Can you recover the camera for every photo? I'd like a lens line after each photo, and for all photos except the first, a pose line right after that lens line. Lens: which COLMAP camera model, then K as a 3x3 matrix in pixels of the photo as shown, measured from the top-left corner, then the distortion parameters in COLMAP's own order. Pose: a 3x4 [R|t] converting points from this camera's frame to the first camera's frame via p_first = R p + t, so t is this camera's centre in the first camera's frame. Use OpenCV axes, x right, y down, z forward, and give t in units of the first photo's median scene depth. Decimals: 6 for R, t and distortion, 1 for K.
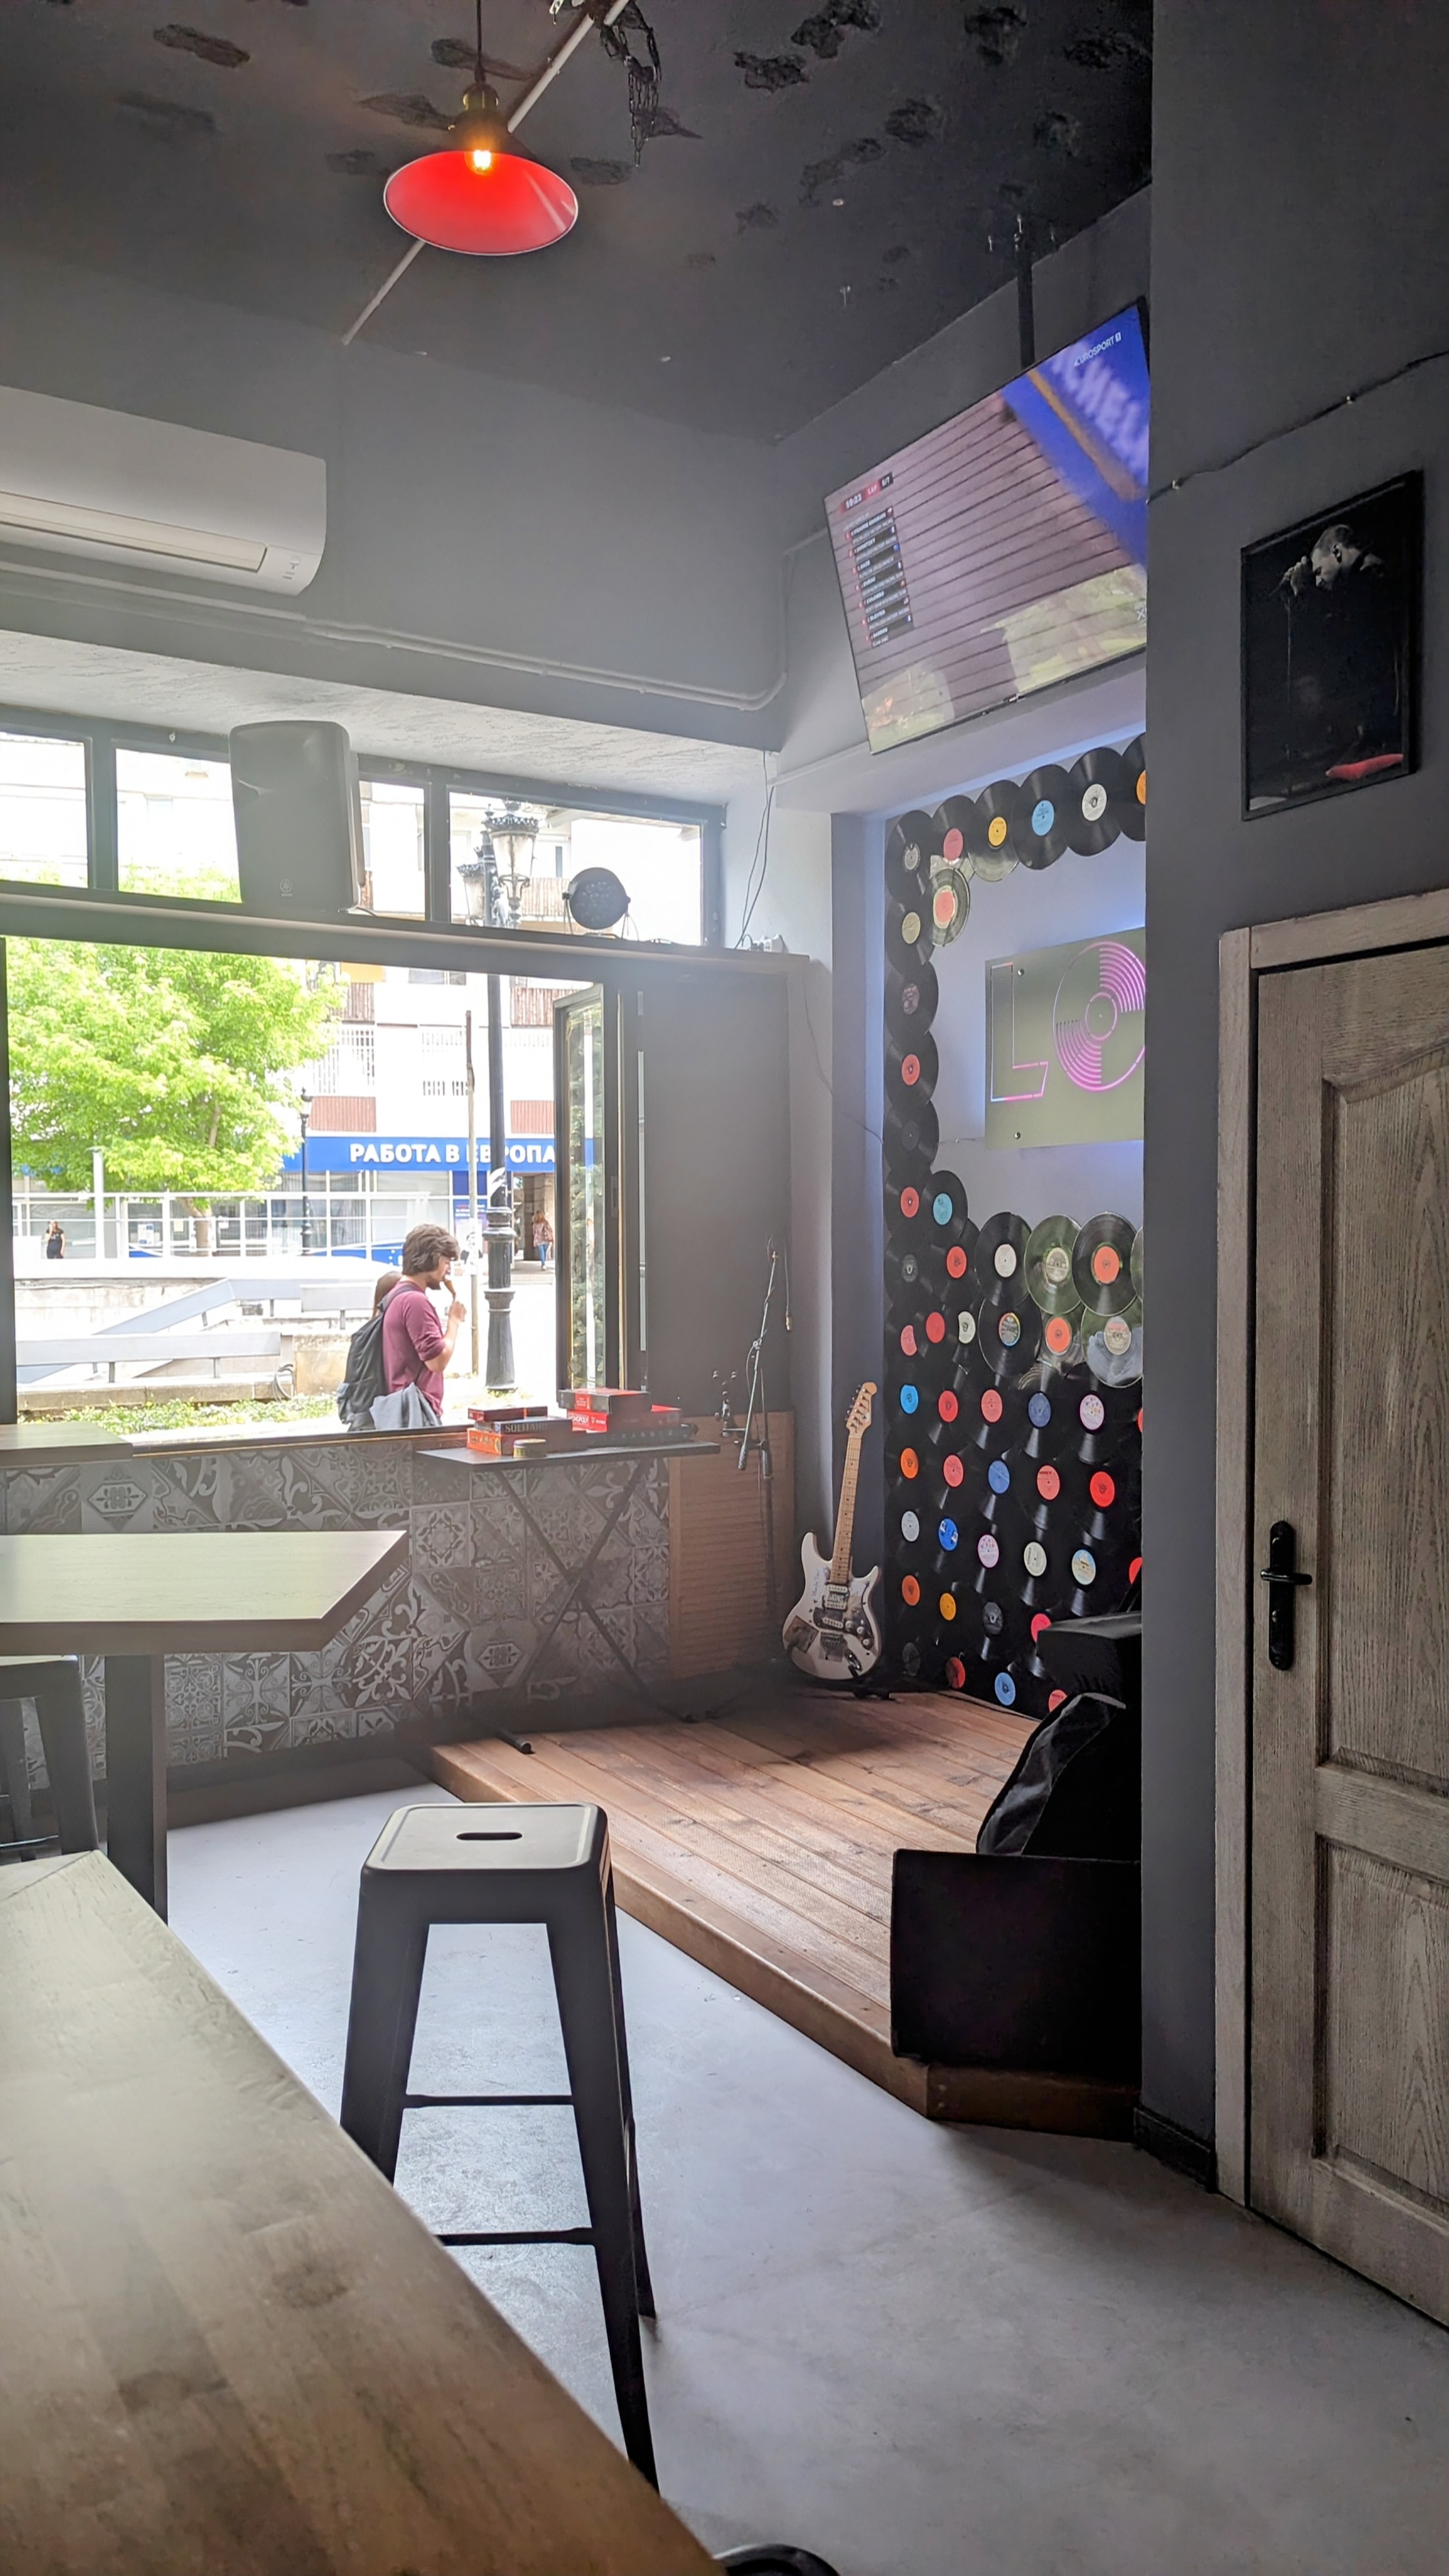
lens RADIAL K [[1849.8, 0, 724.5], [0, 1849.8, 1288.0], [0, 0, 1]] dist [0.058309, -0.061818]
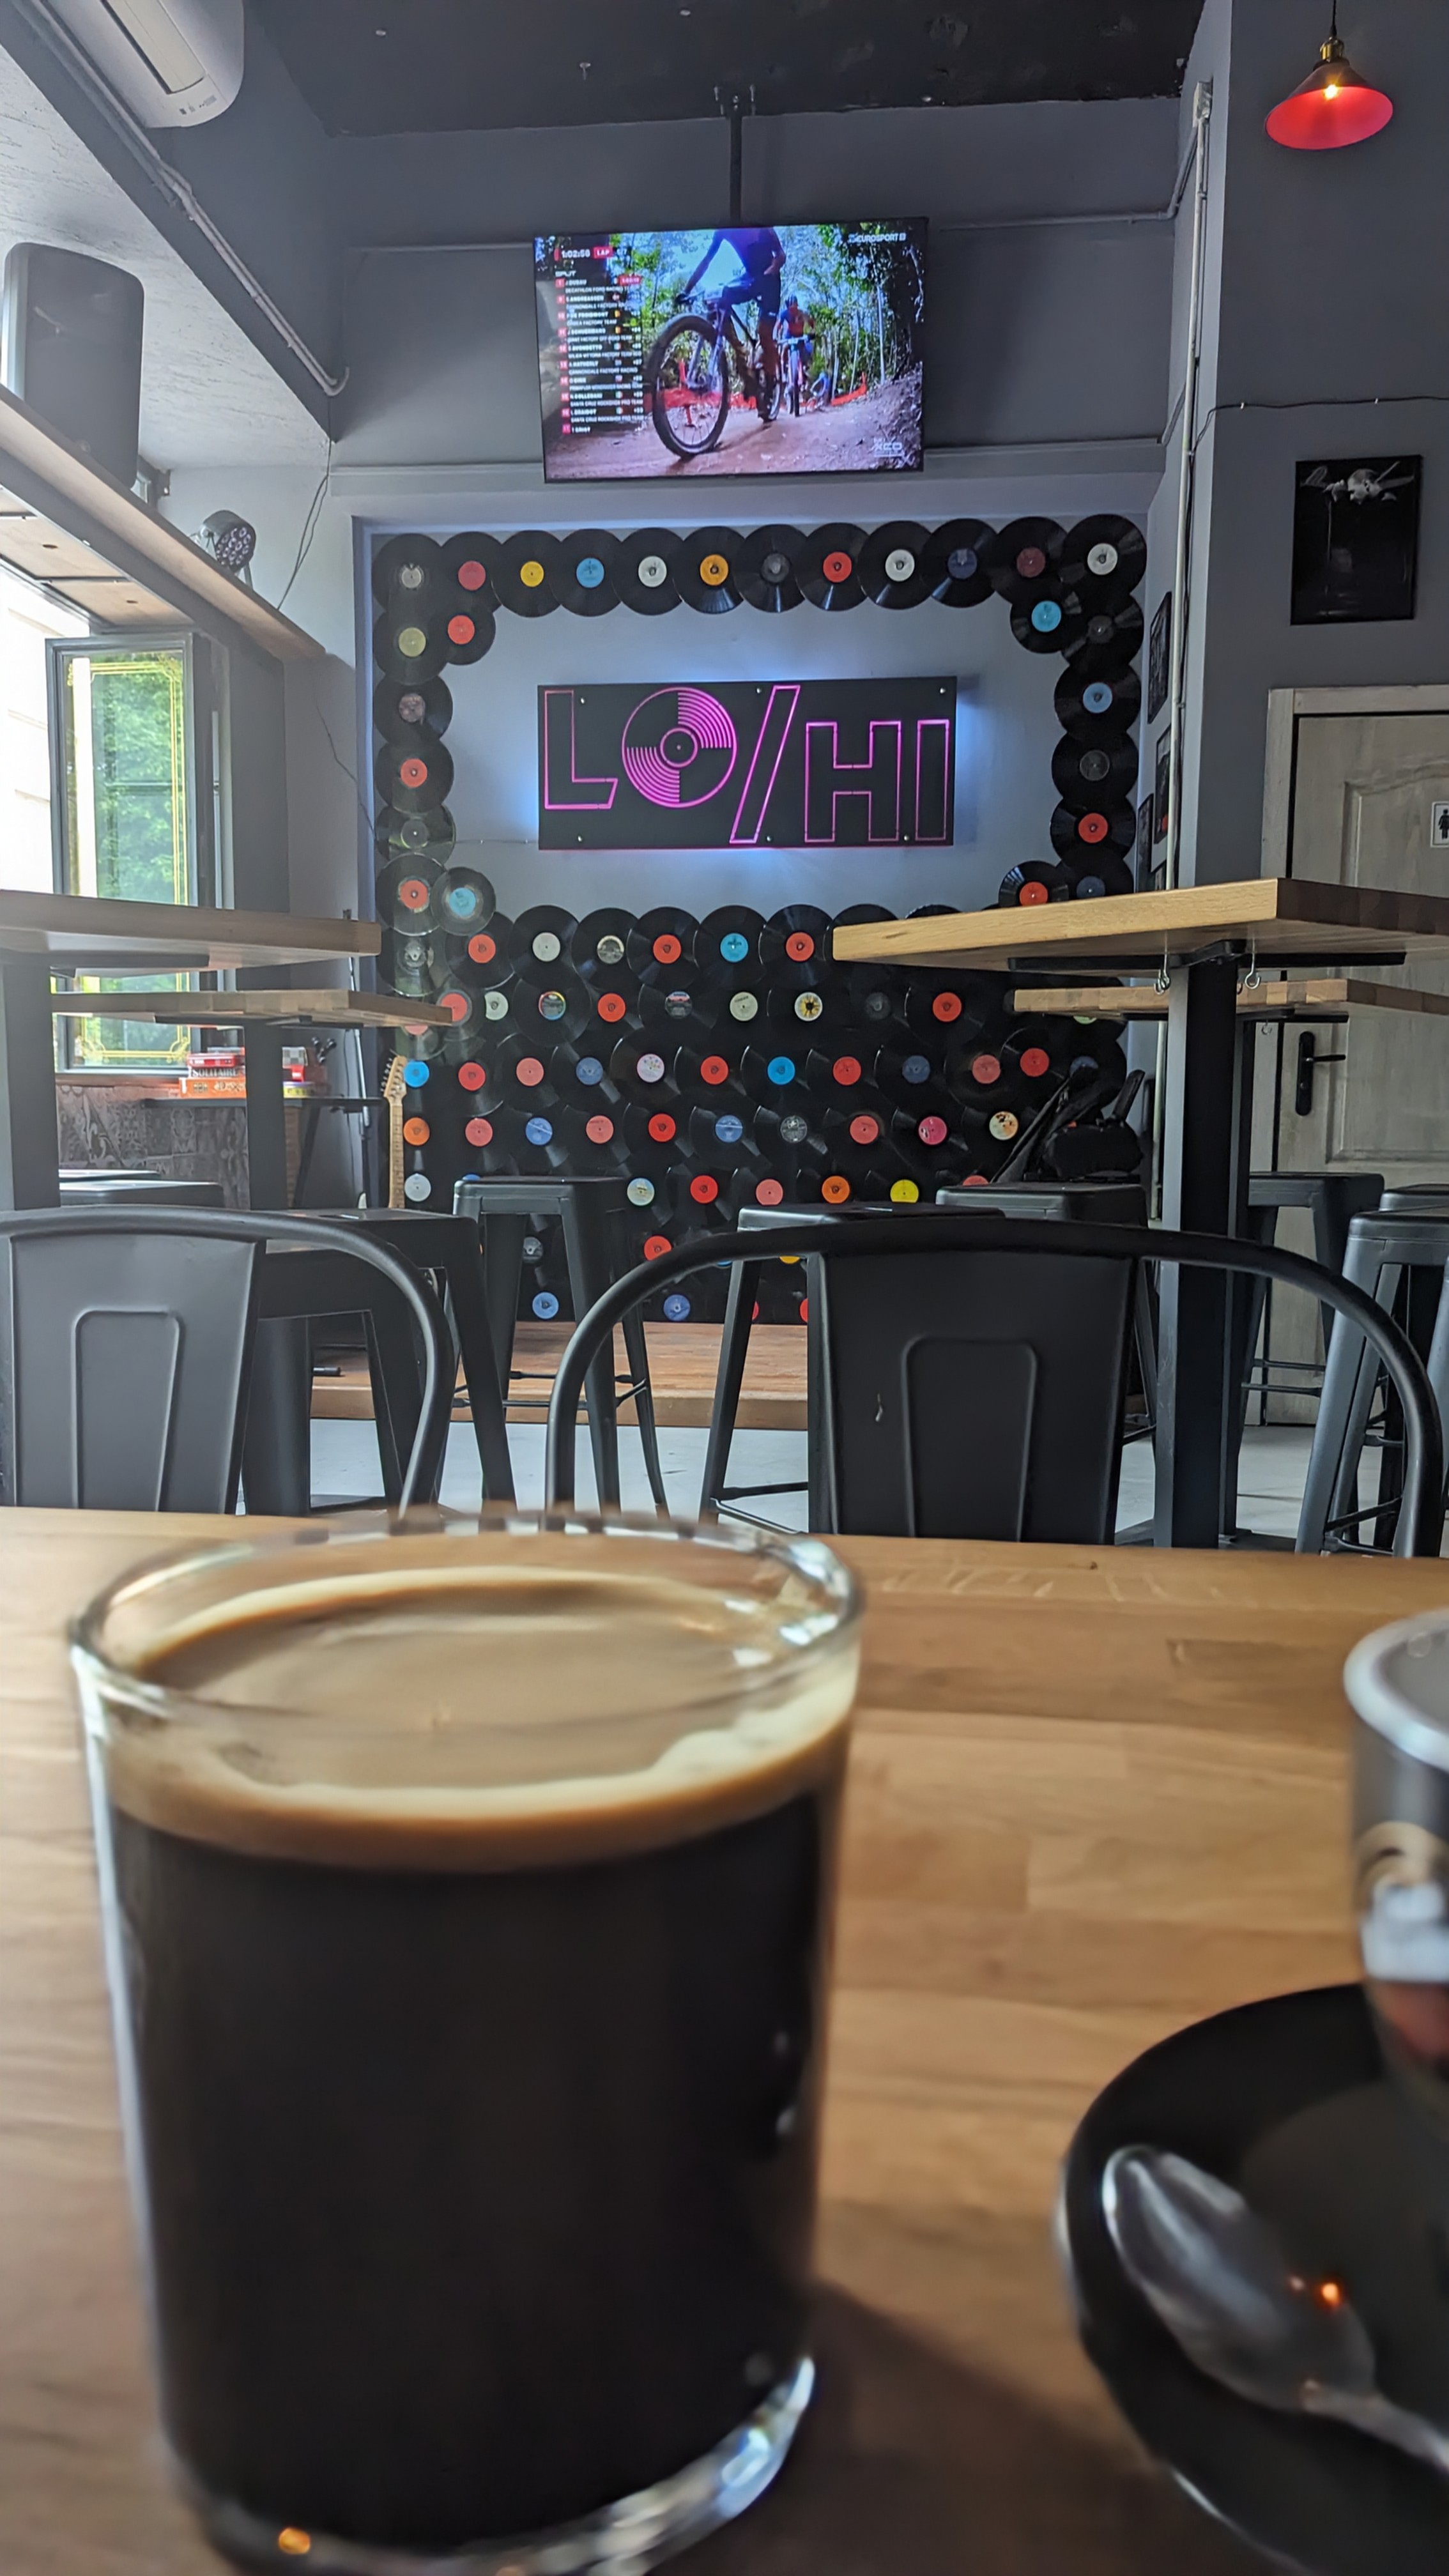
lens RADIAL K [[1849.8, 0, 724.5], [0, 1849.8, 1288.0], [0, 0, 1]] dist [0.058309, -0.061818]
pose [[0.598126, -0.071861, 0.798174, -0.807924], [0.014423, 0.996776, 0.078933, 0.120547], [-0.801273, -0.035700, 0.597233, 0.201048]]
